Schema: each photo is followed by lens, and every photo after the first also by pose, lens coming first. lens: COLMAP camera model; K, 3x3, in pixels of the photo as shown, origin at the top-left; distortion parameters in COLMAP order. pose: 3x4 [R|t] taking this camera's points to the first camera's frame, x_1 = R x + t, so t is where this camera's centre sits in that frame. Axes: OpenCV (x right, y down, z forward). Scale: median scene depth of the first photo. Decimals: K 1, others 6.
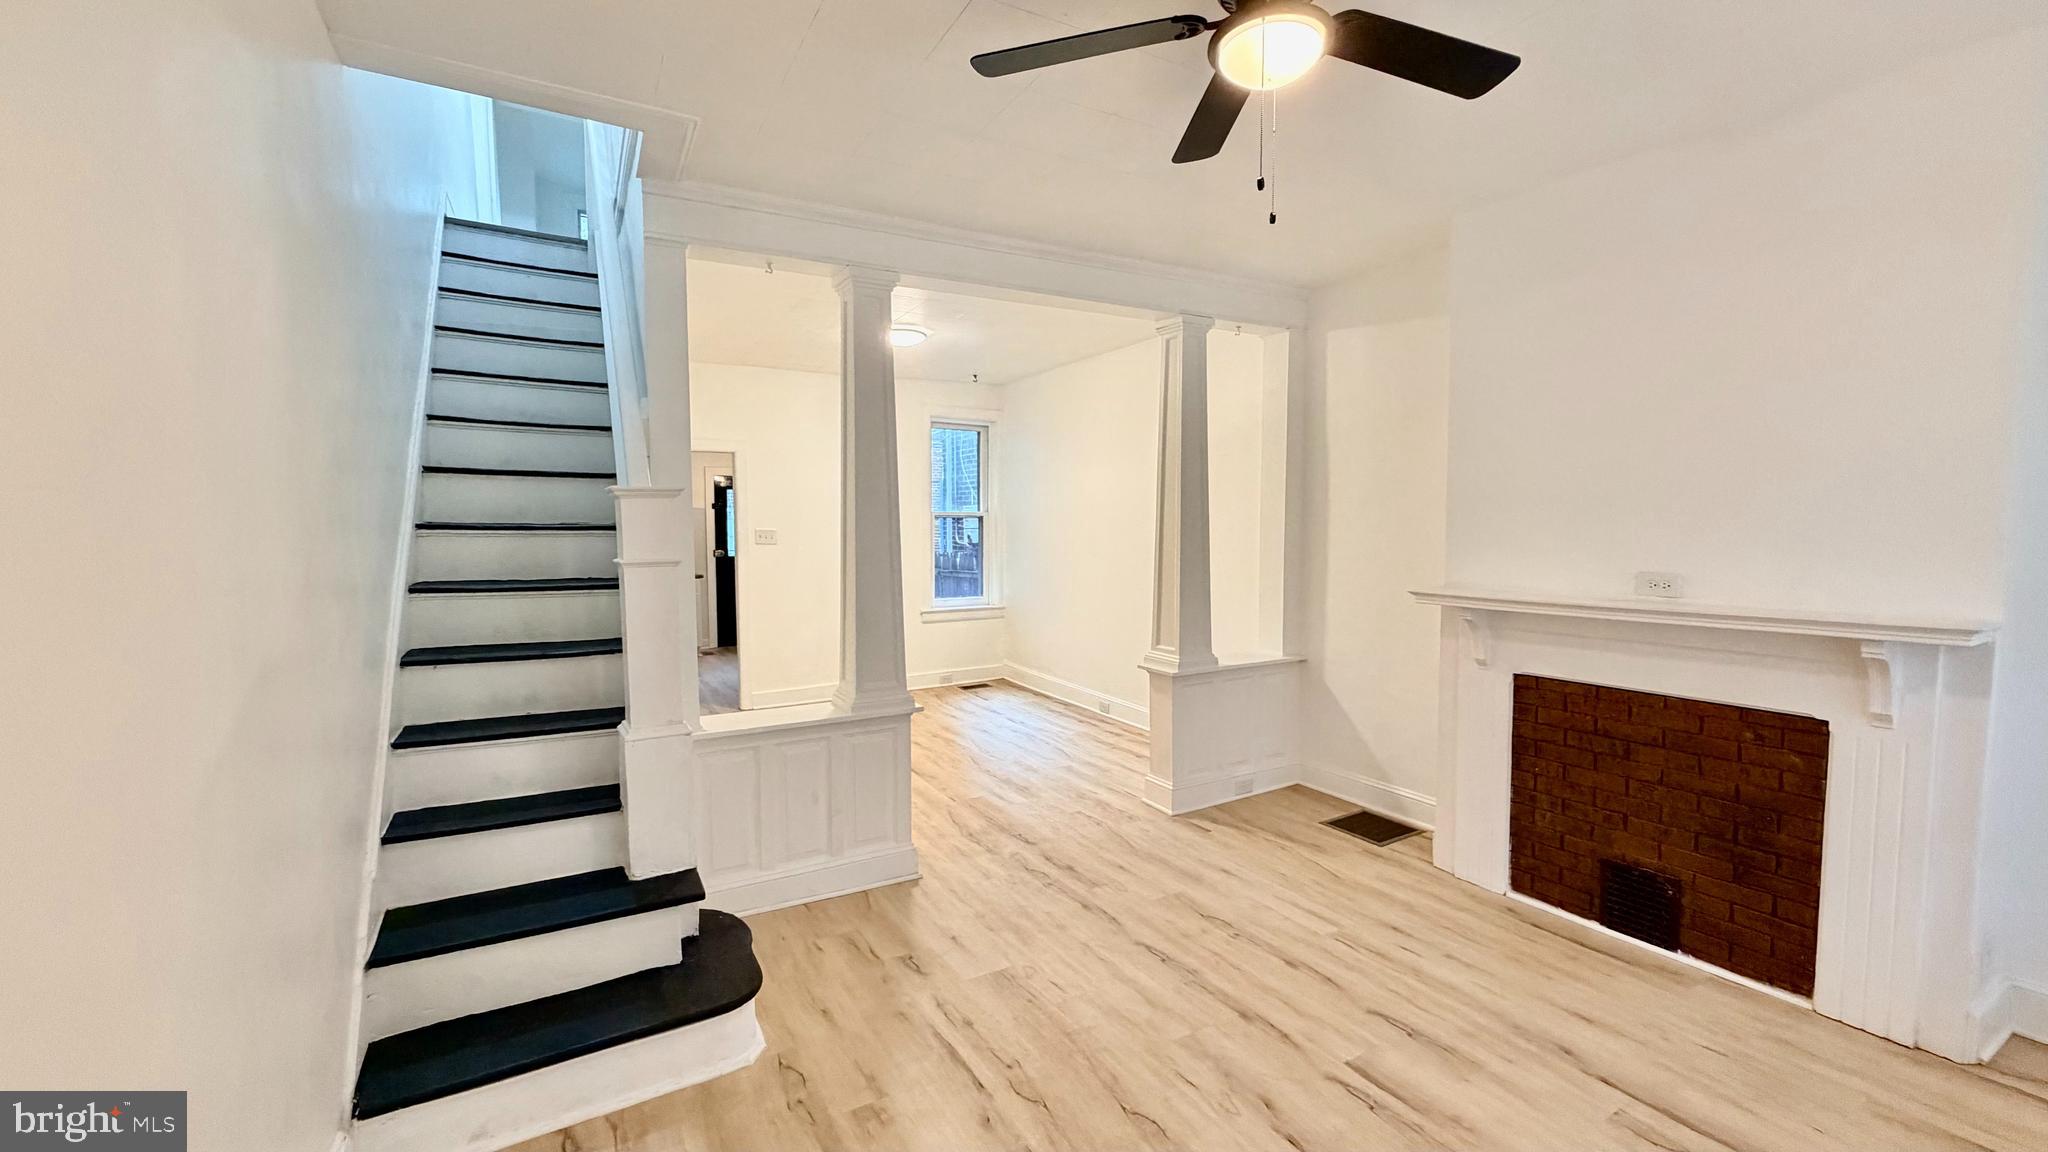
lens RADIAL K [[813.0, 0, 1017.4], [0, 813.0, 573.2], [0, 0, 1]] dist [-0.000929, 0.000507]
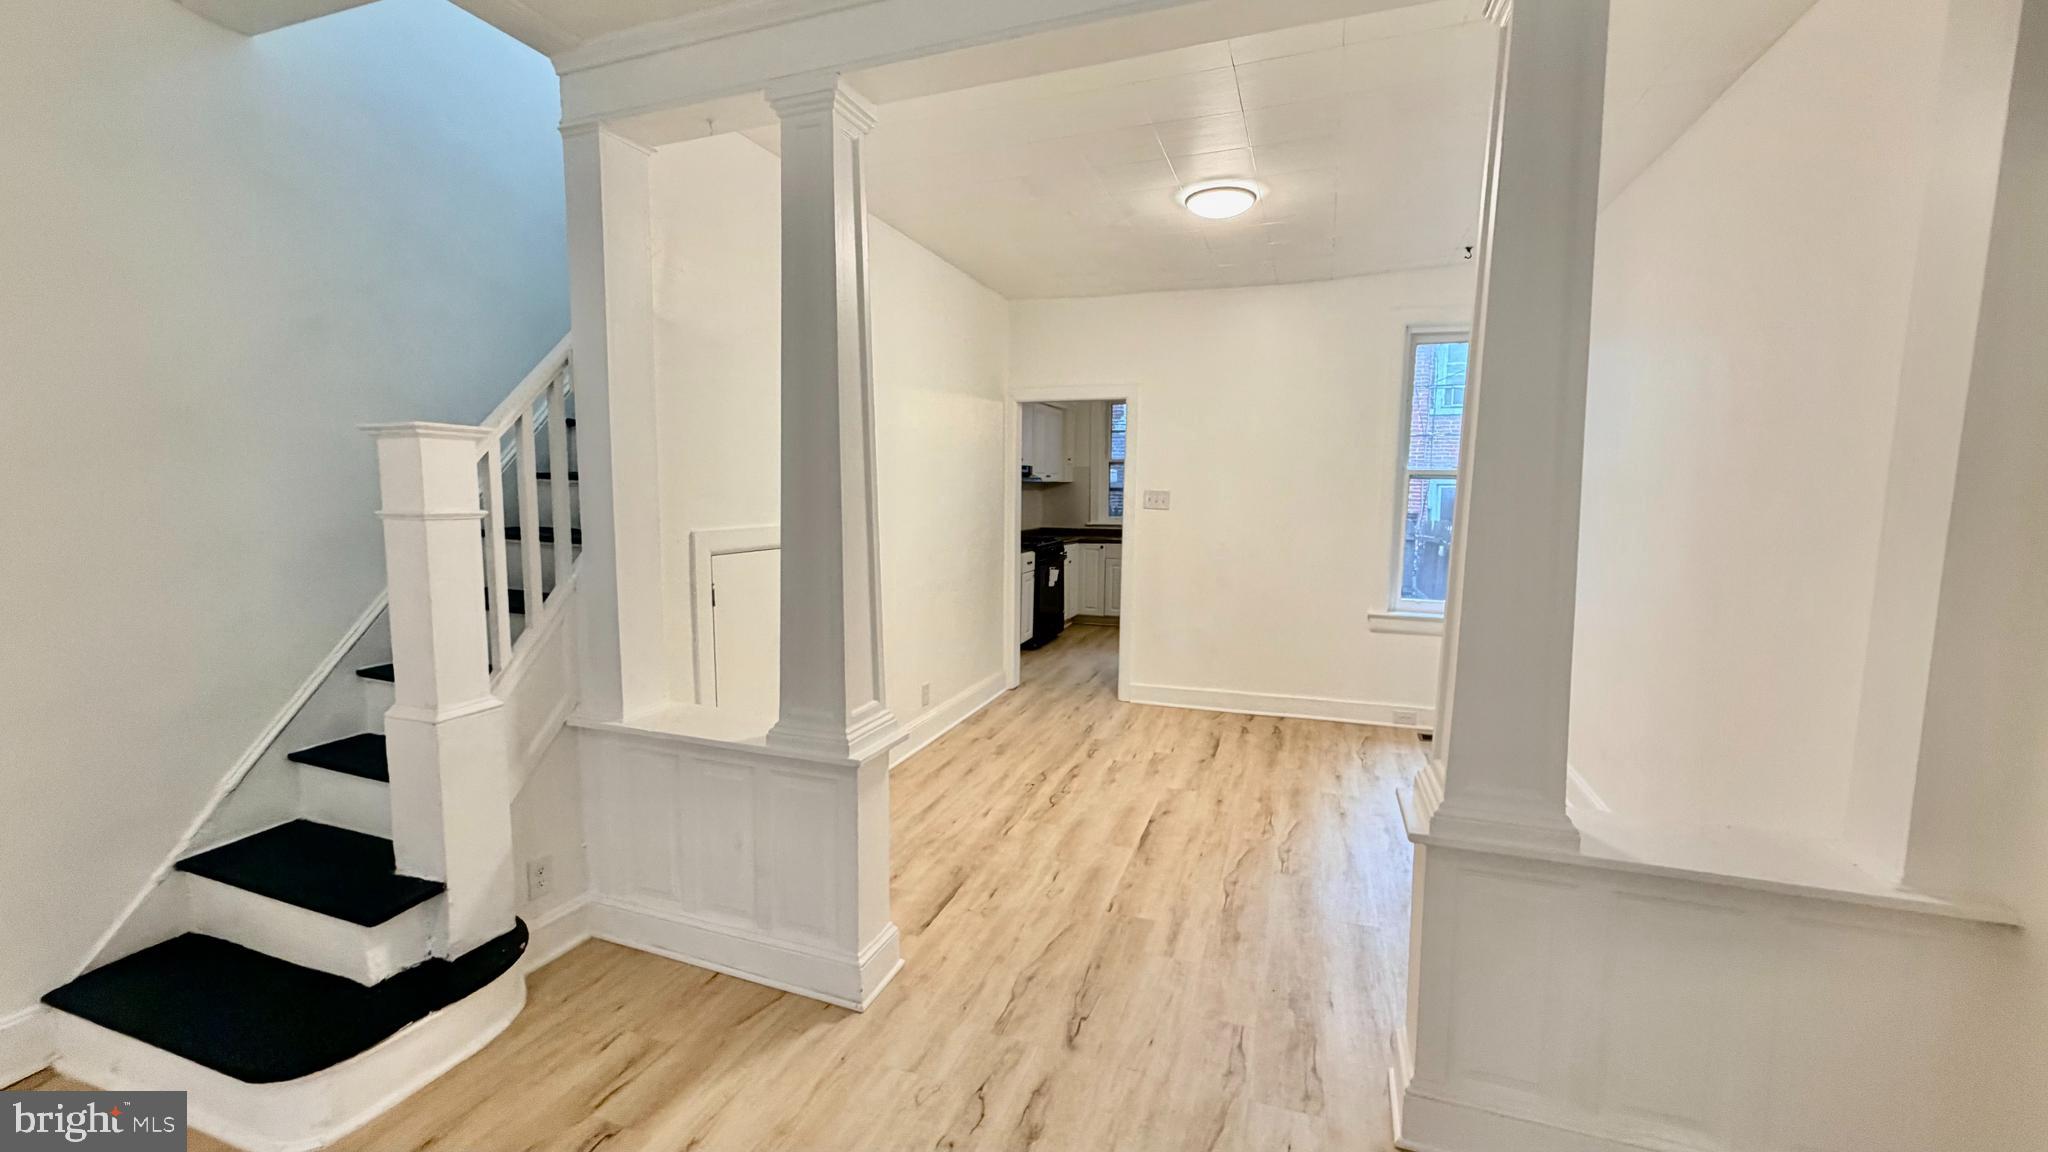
lens RADIAL K [[813.0, 0, 1017.4], [0, 813.0, 573.2], [0, 0, 1]] dist [-0.000929, 0.000507]
pose [[0.646203, 0.092026, -0.757597, 0.440913], [-0.060736, 0.995756, 0.069149, -0.036159], [0.760745, 0.001329, 0.649049, 0.678067]]
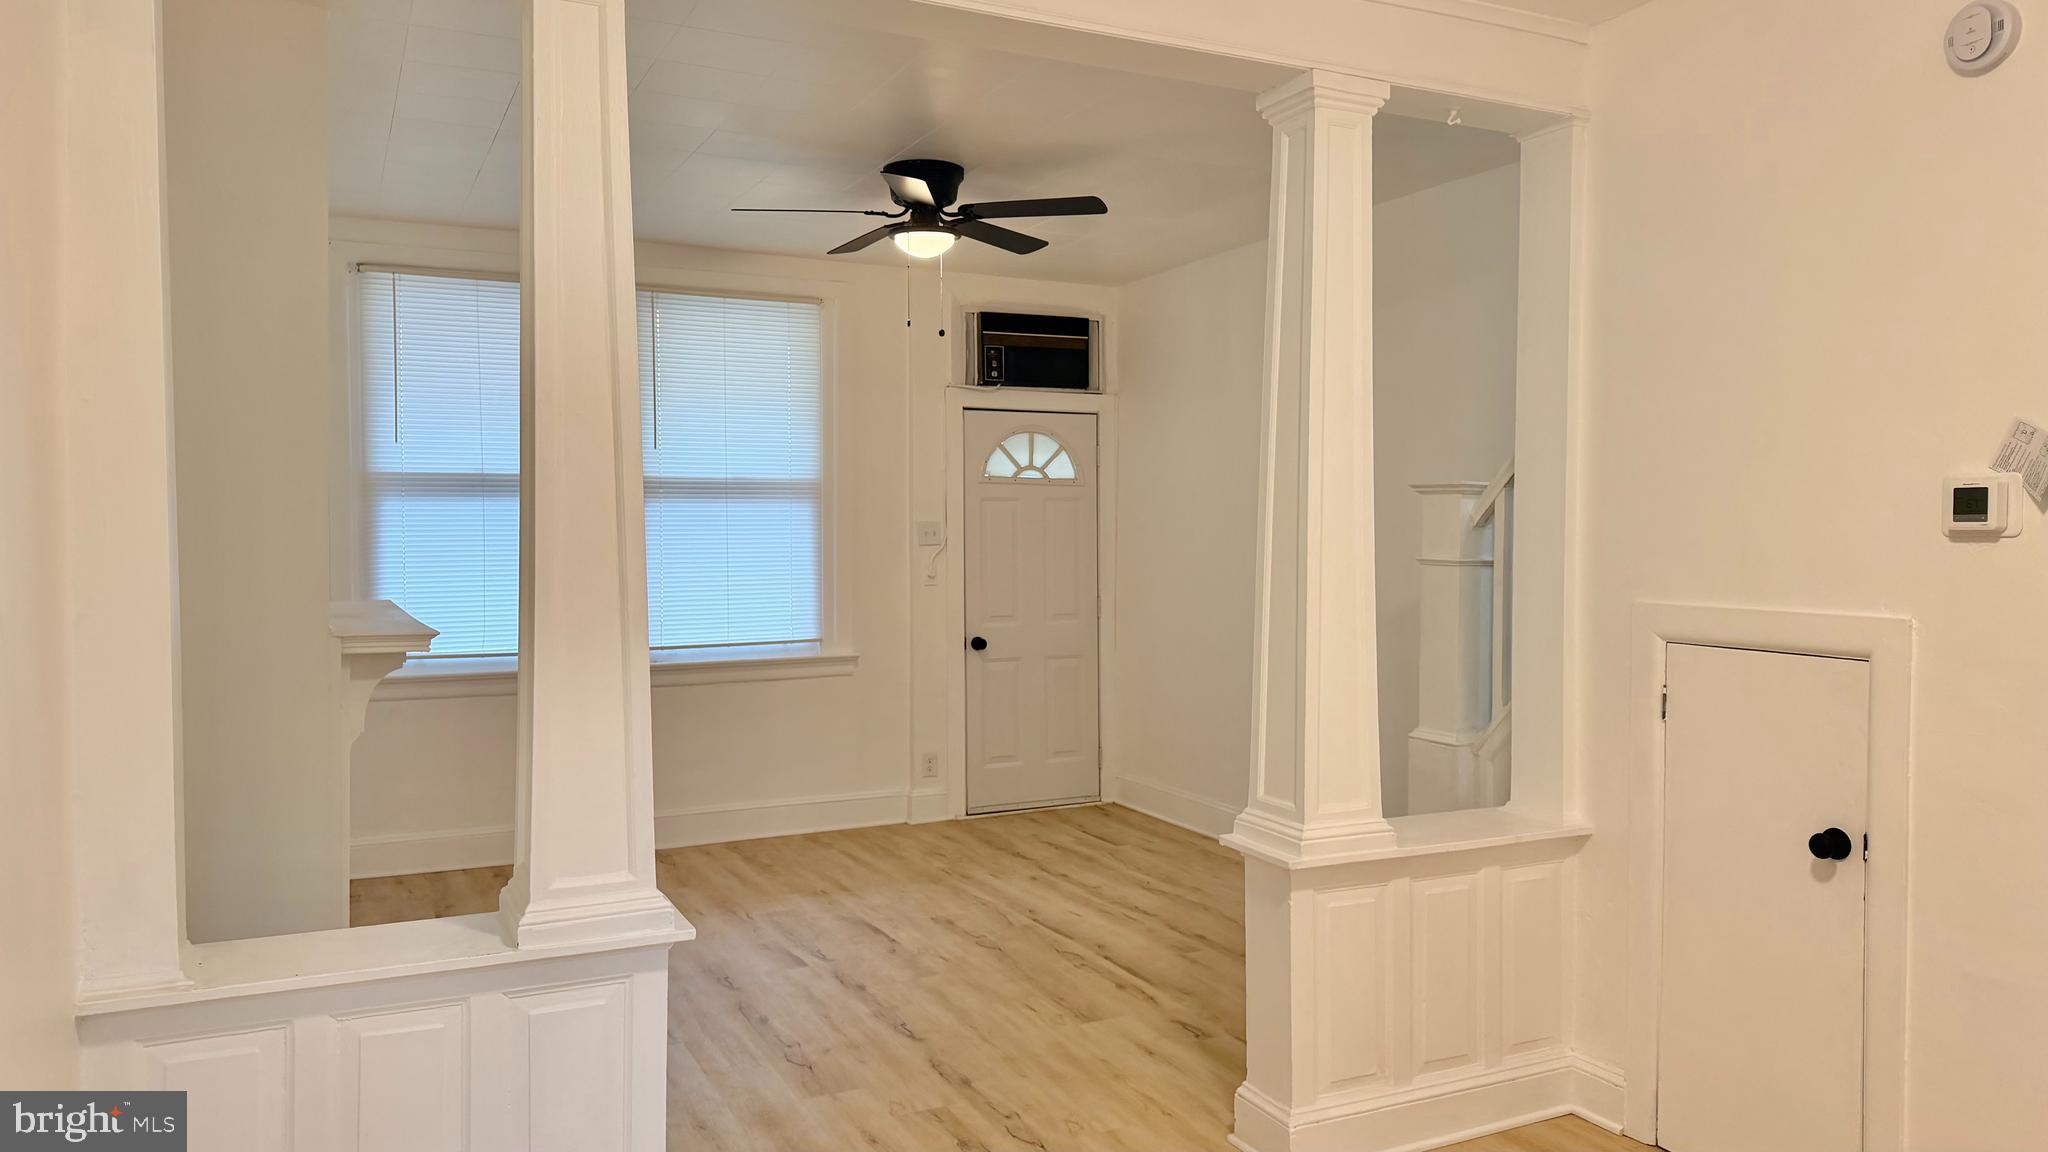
lens RADIAL K [[1416.7, 0, 1021.4], [0, 1416.7, 573.9], [0, 0, 1]] dist [0.059654, -0.085216]
pose [[-0.997437, 0.001025, 0.071543, -0.045804], [0.007994, 0.995234, 0.097184, -0.123091], [-0.071102, 0.097507, -0.992692, 2.003540]]
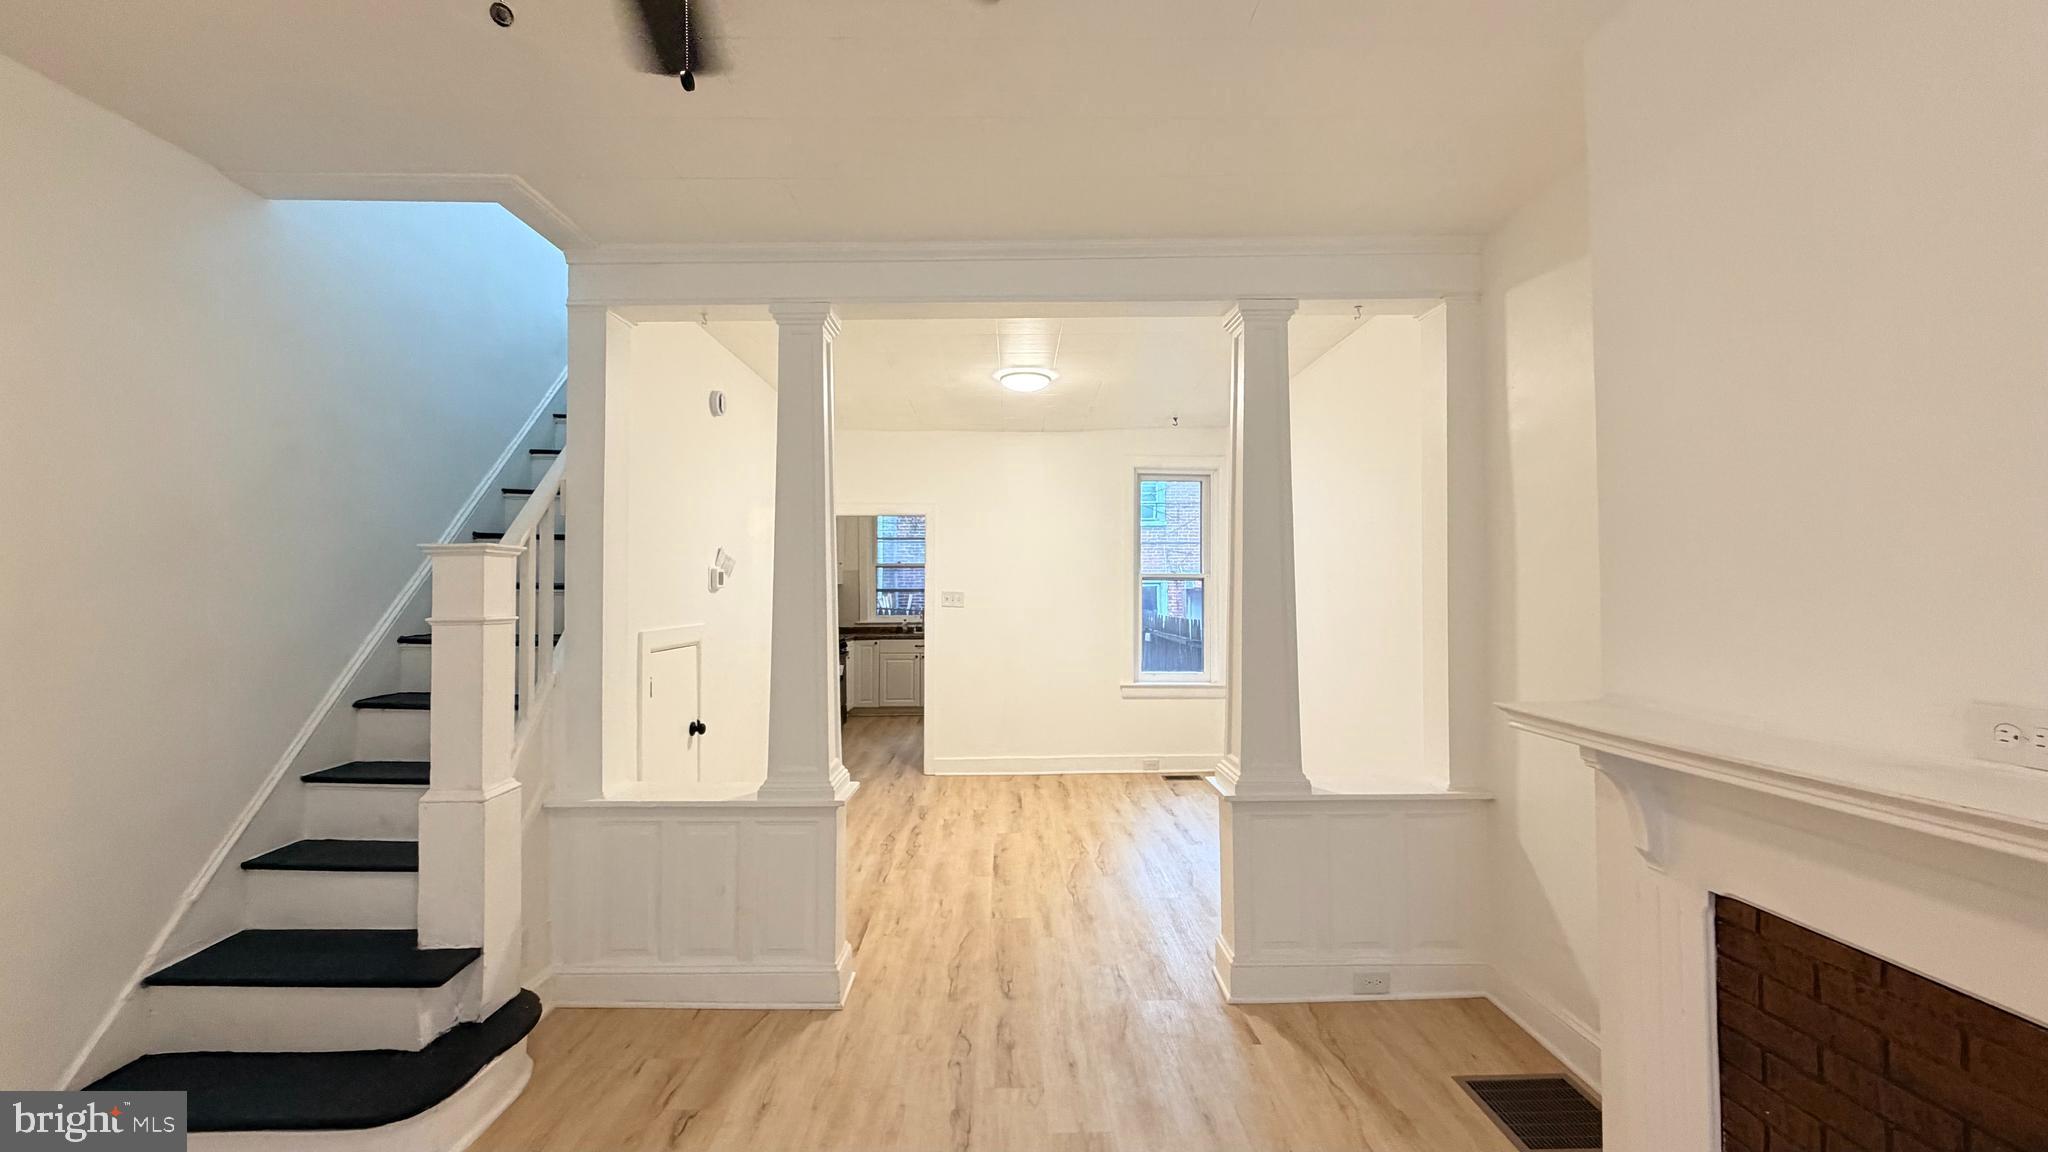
lens RADIAL K [[813.0, 0, 1017.4], [0, 813.0, 573.2], [0, 0, 1]] dist [-0.000929, 0.000507]
pose [[0.874622, -0.004993, -0.484780, 0.451171], [-0.033484, 0.996937, -0.070679, -0.017210], [0.483648, 0.078049, 0.871776, 0.335386]]
